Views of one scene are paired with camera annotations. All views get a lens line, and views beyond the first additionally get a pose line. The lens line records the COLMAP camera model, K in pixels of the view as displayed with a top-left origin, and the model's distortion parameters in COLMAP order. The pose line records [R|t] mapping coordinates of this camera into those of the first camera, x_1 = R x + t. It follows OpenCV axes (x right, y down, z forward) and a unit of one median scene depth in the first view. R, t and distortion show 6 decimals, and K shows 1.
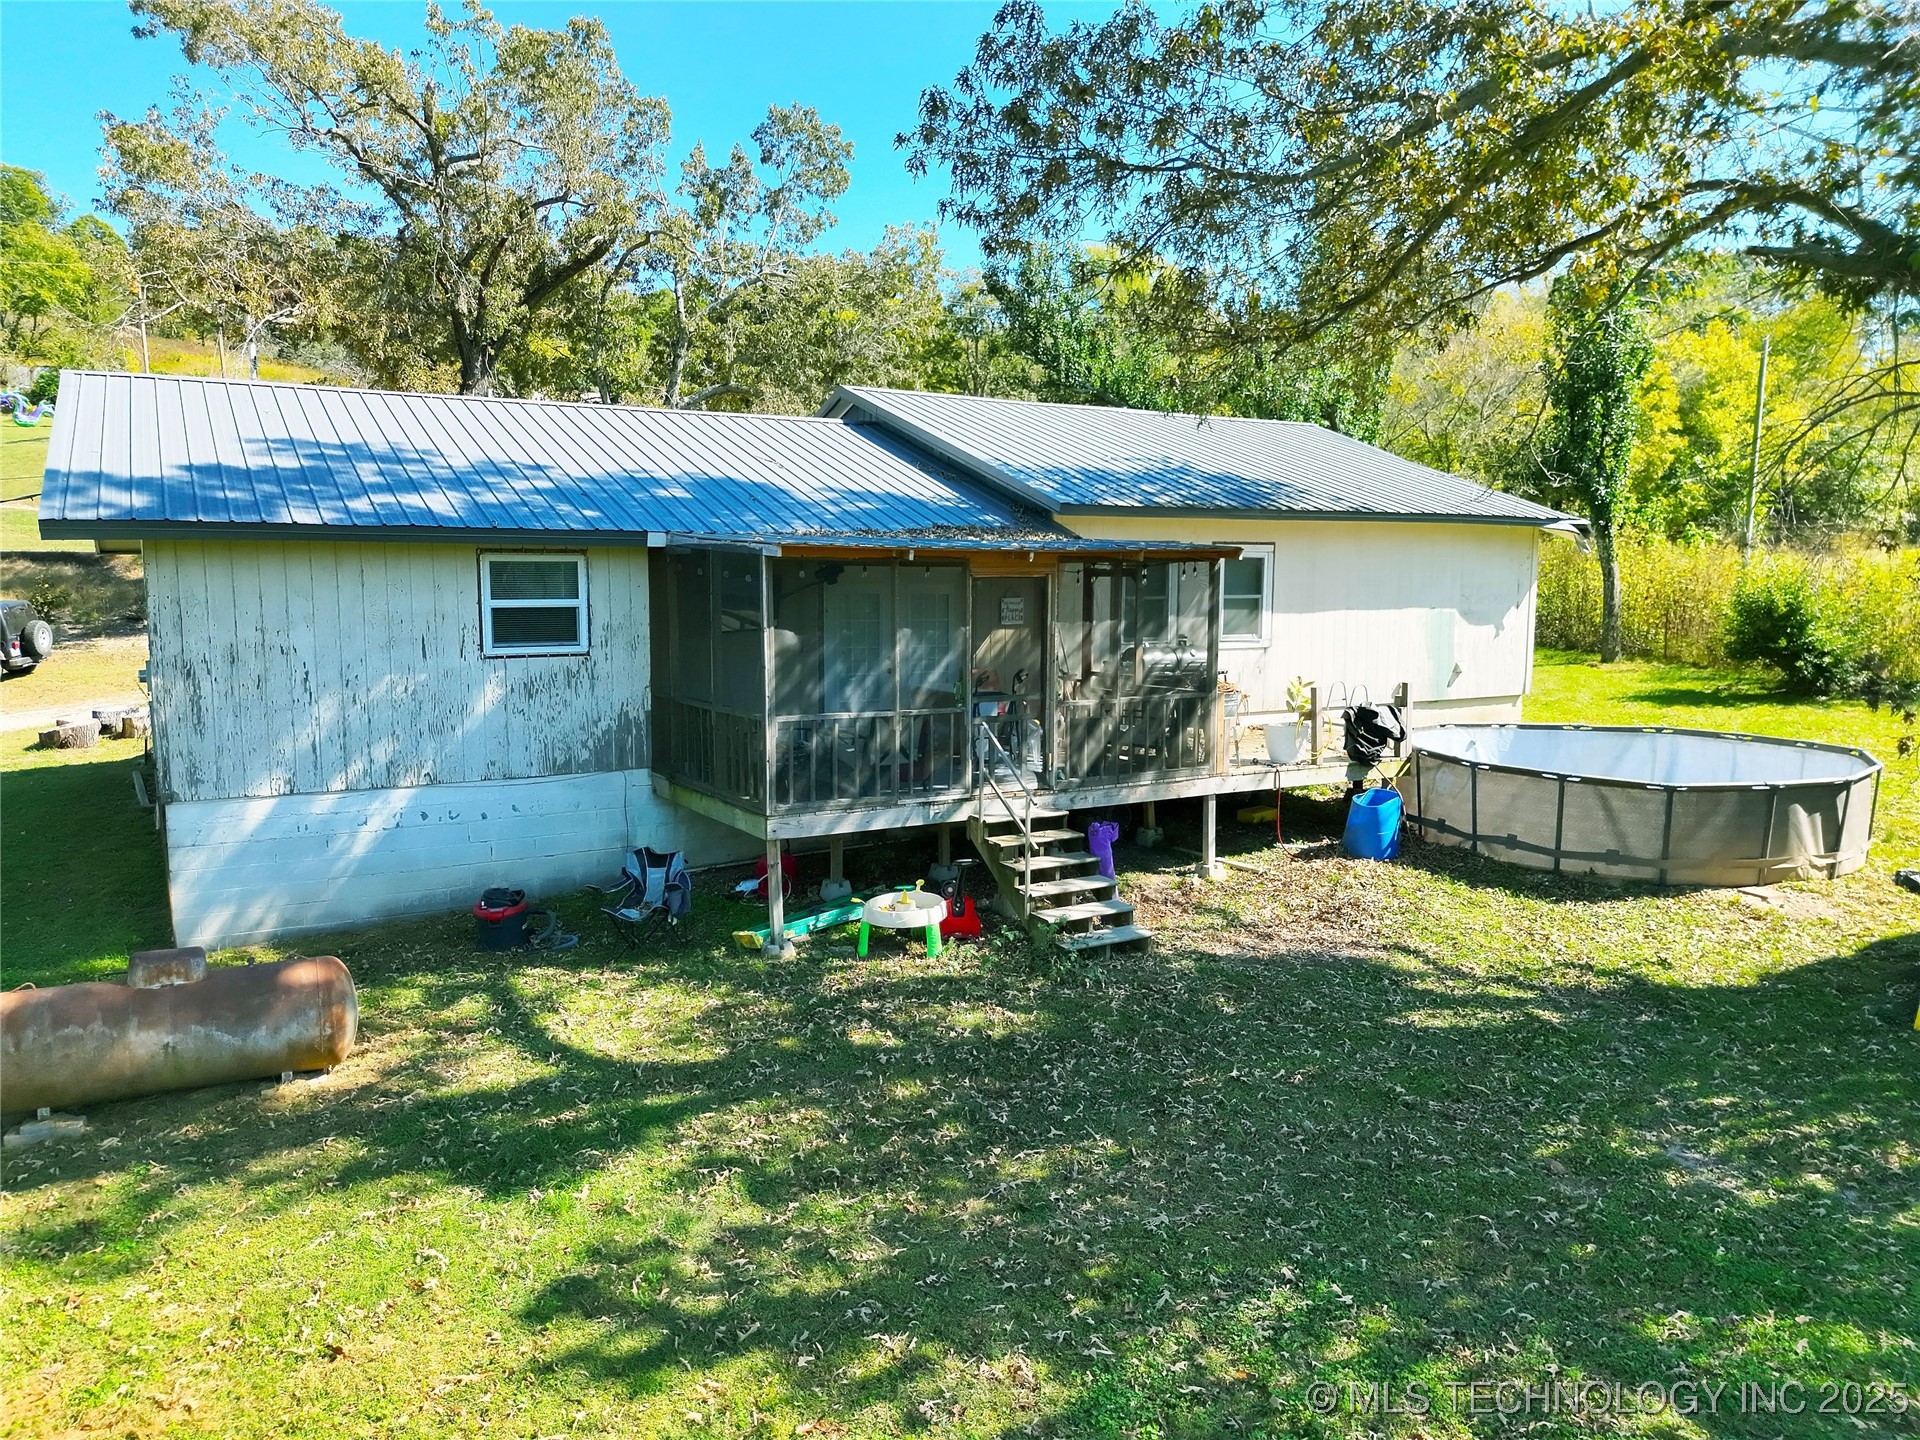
lens RADIAL K [[1331.8, 0, 960.0], [0, 1331.8, 720.0], [0, 0, 1]] dist [0.099126, -0.094011]
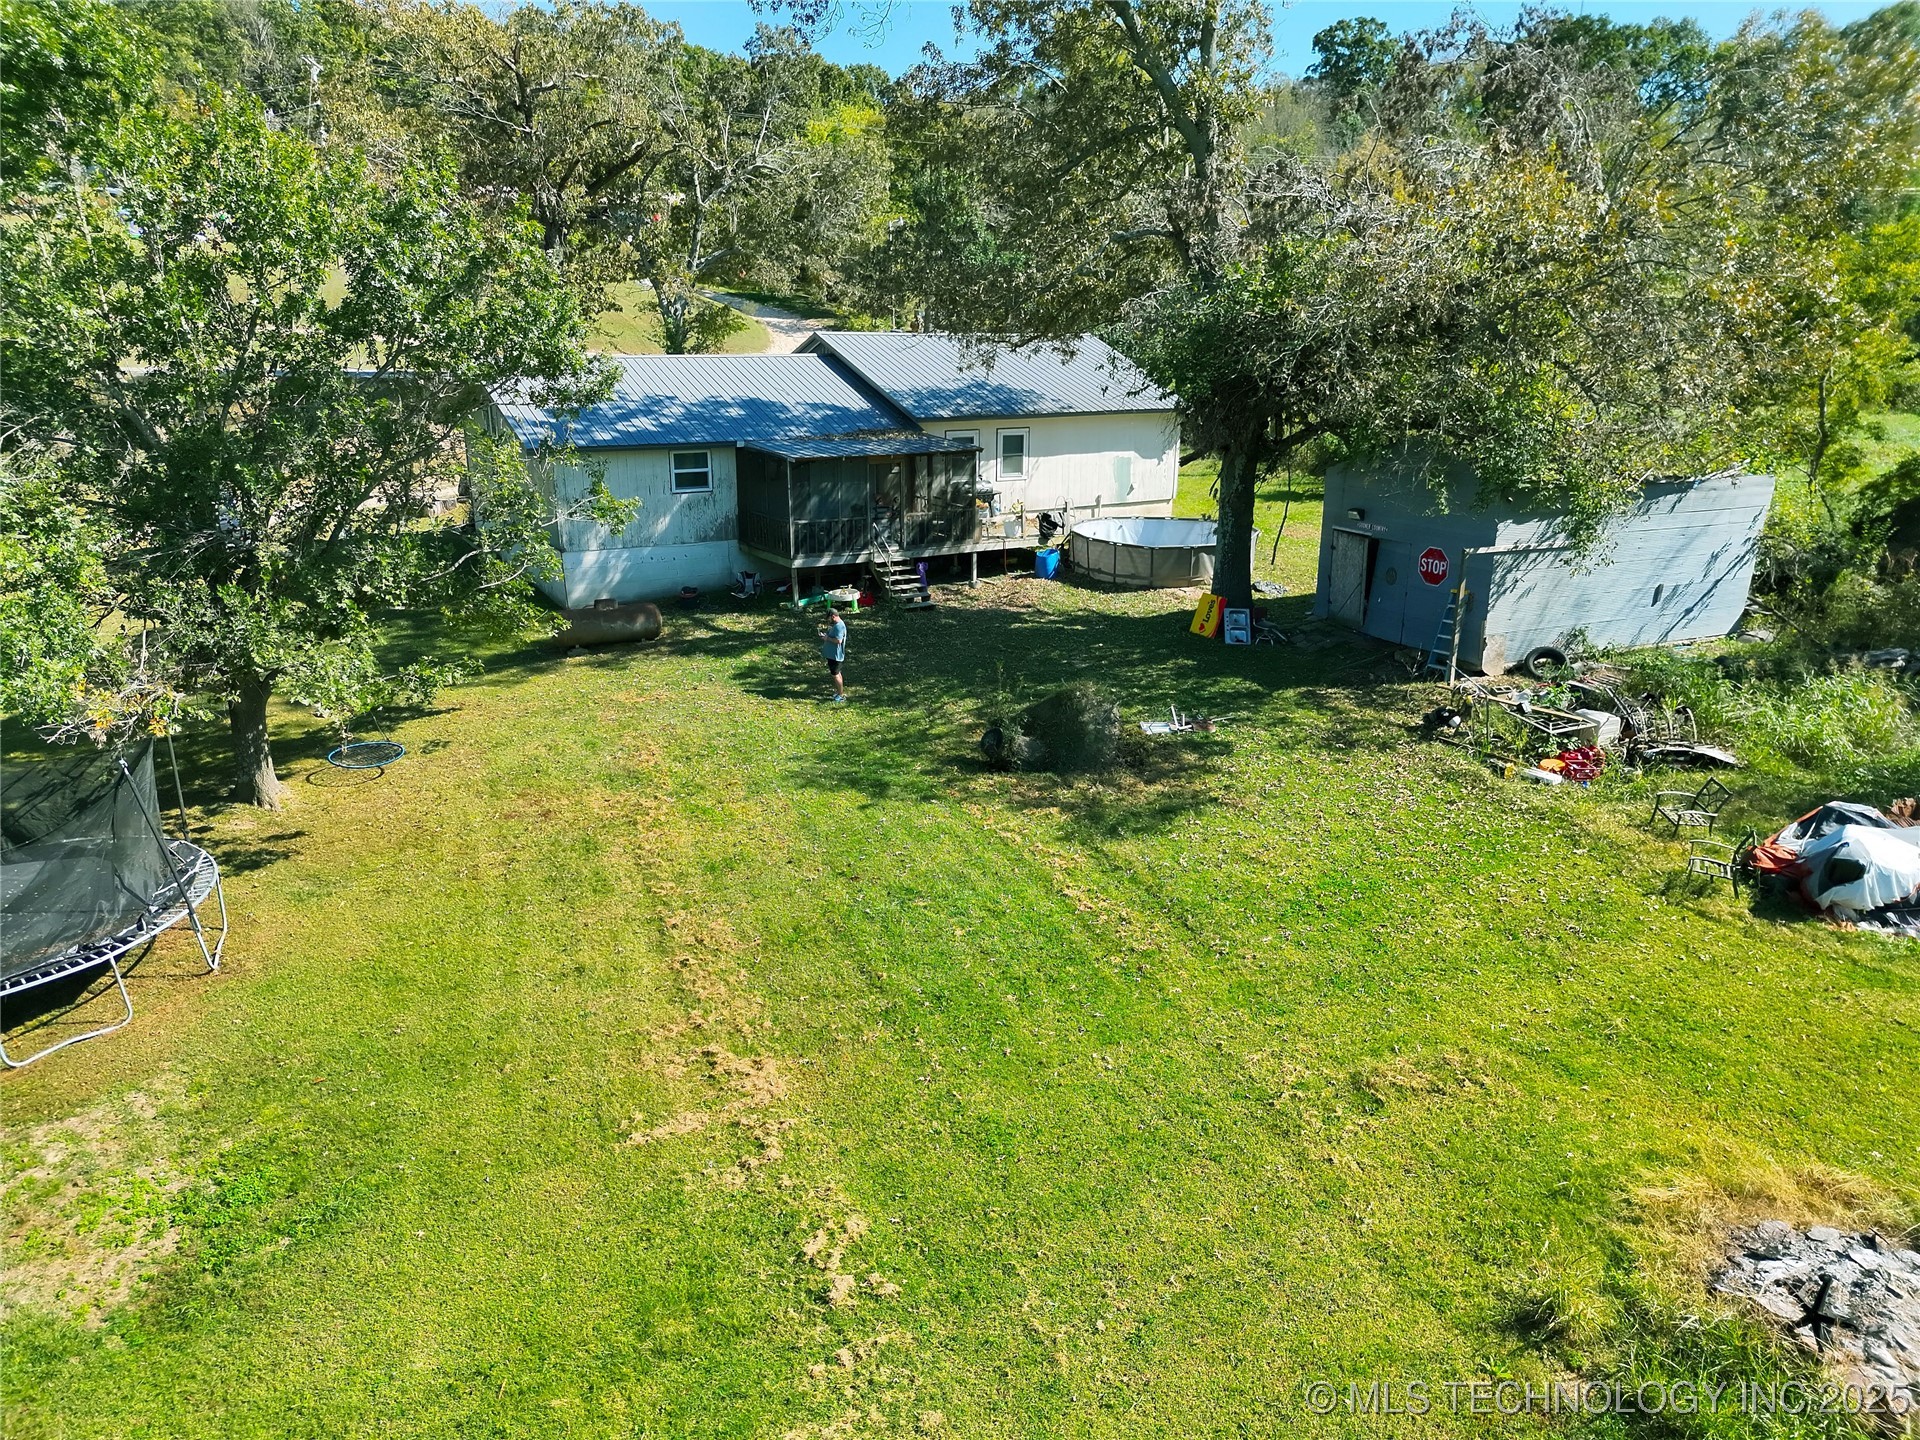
lens RADIAL K [[1331.8, 0, 960.0], [0, 1331.8, 720.0], [0, 0, 1]] dist [0.099126, -0.094011]
pose [[0.999935, -0.001493, 0.011340, 0.137980], [-0.000547, 0.984061, 0.177830, -0.073291], [-0.011424, -0.177824, 0.983996, -1.436417]]
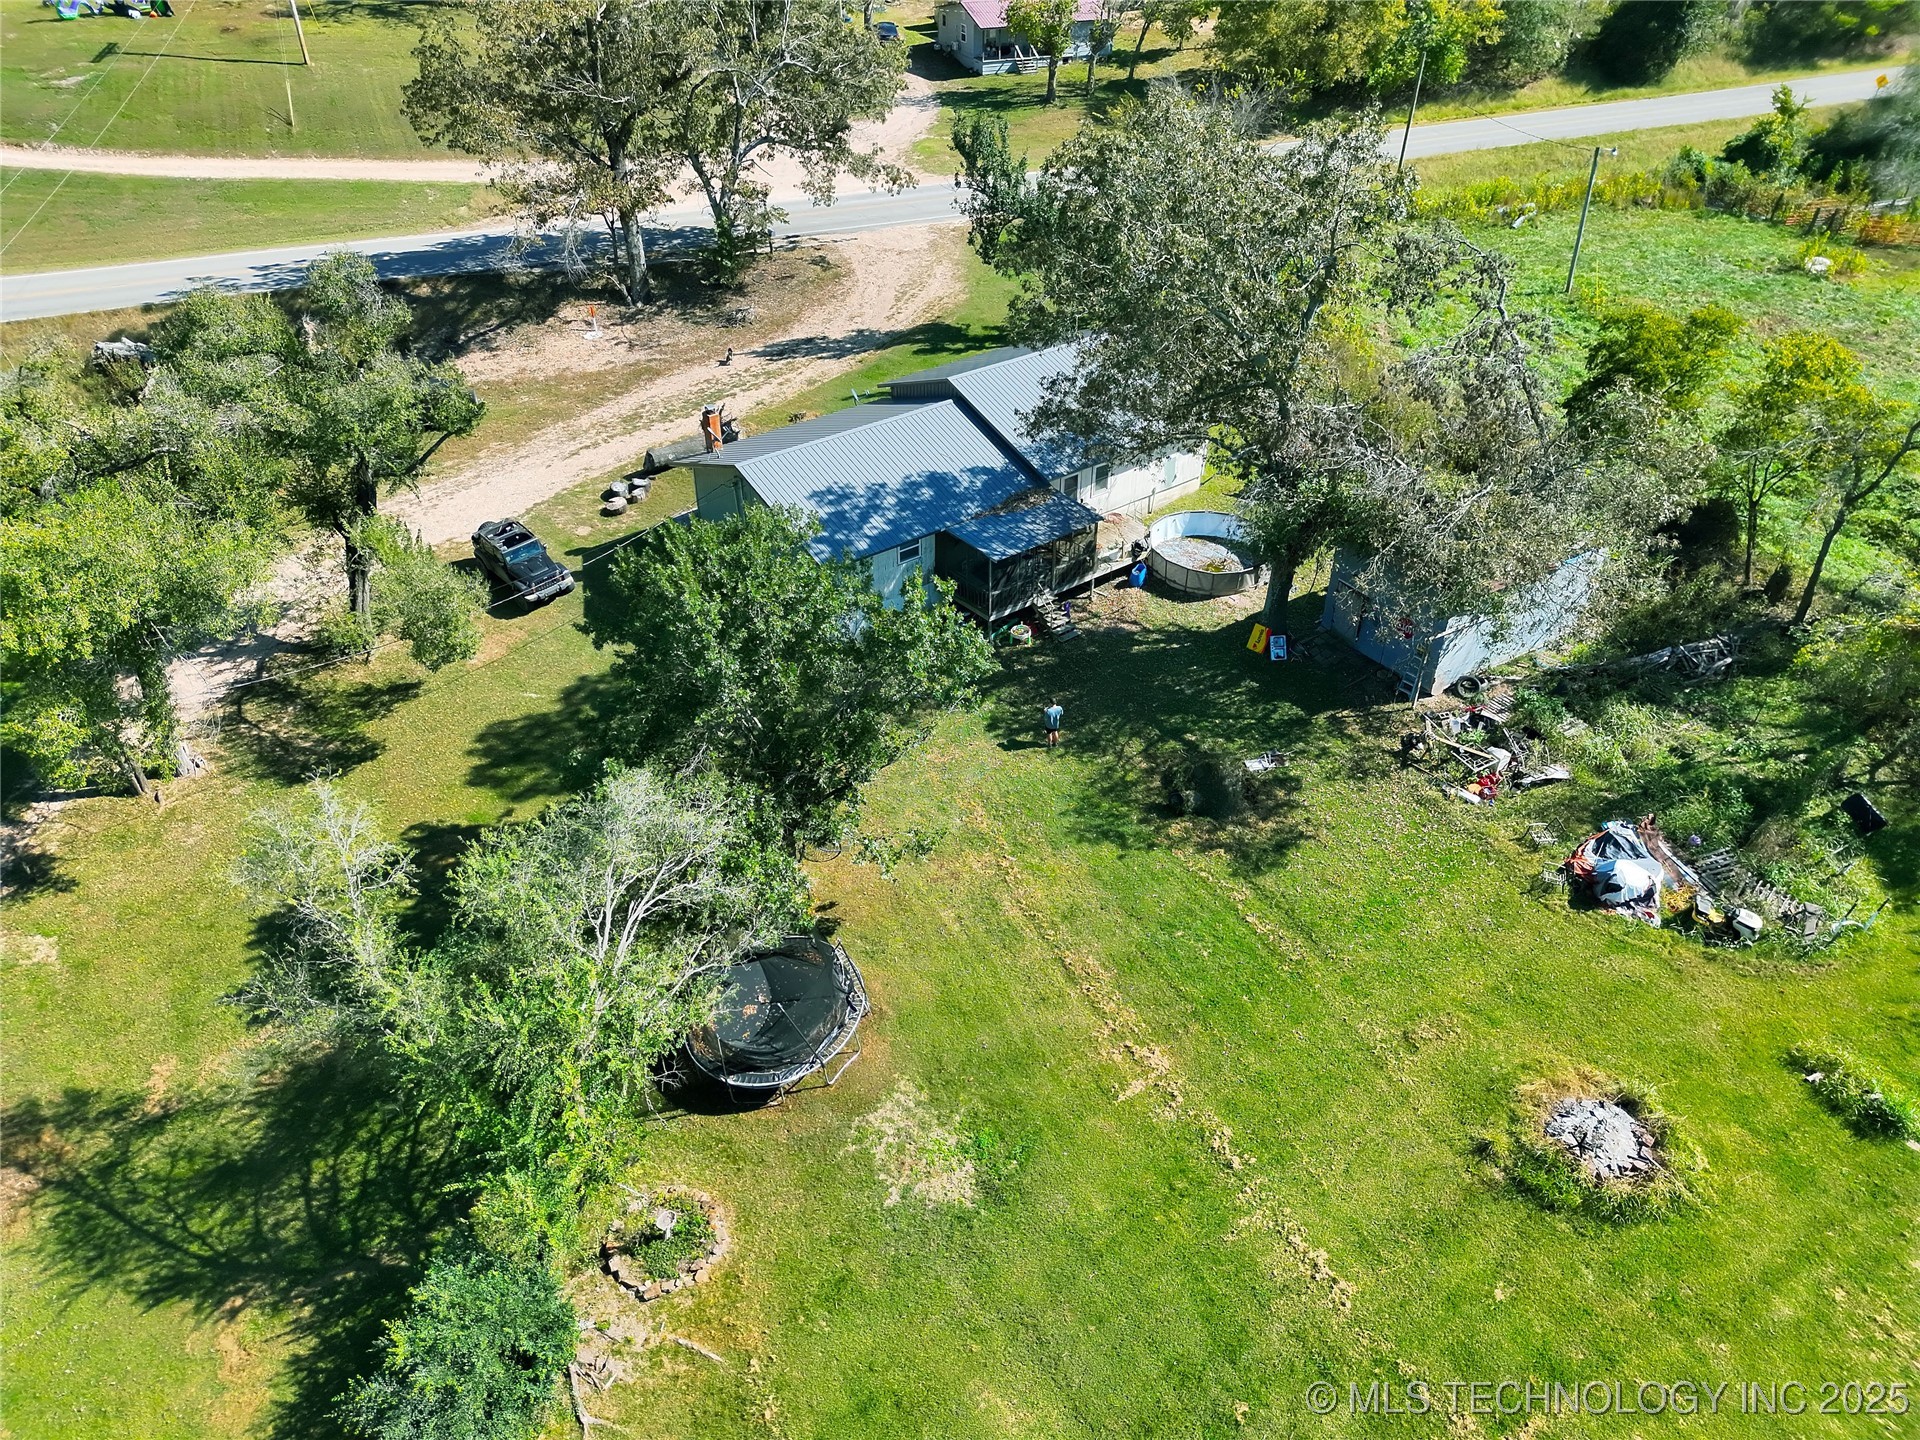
lens RADIAL K [[1331.8, 0, 960.0], [0, 1331.8, 720.0], [0, 0, 1]] dist [0.099126, -0.094011]
pose [[0.989842, -0.084812, 0.114108, -0.606491], [0.017904, 0.870557, 0.491741, -1.384784], [-0.141043, -0.484703, 0.863232, -2.220799]]
